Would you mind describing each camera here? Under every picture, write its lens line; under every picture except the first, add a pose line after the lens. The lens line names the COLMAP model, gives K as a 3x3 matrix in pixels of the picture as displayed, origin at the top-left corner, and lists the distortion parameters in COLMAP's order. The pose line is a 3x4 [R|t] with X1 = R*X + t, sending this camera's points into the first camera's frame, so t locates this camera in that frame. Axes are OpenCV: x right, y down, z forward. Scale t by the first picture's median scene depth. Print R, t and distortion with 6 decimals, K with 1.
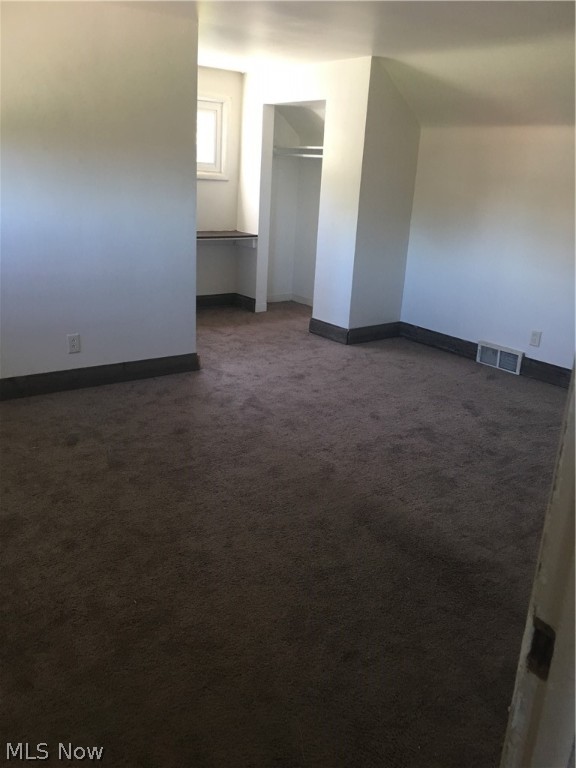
lens RADIAL K [[661.2, 0, 286.3], [0, 661.2, 383.2], [0, 0, 1]] dist [0.065496, -0.025191]
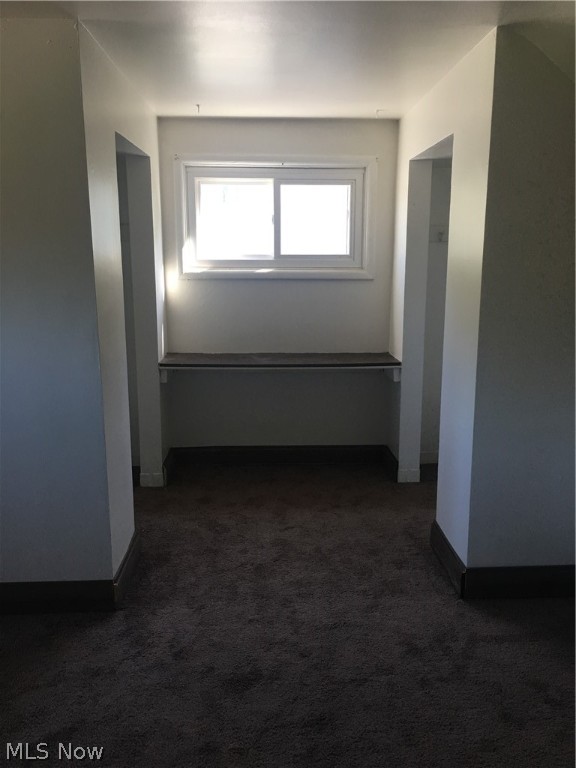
lens RADIAL K [[661.2, 0, 289.3], [0, 661.2, 383.6], [0, 0, 1]] dist [0.065496, -0.025191]
pose [[0.819342, 0.061563, -0.569990, 0.239654], [-0.133022, 0.987499, -0.084558, -0.144575], [0.557659, 0.145103, 0.817289, 0.458625]]
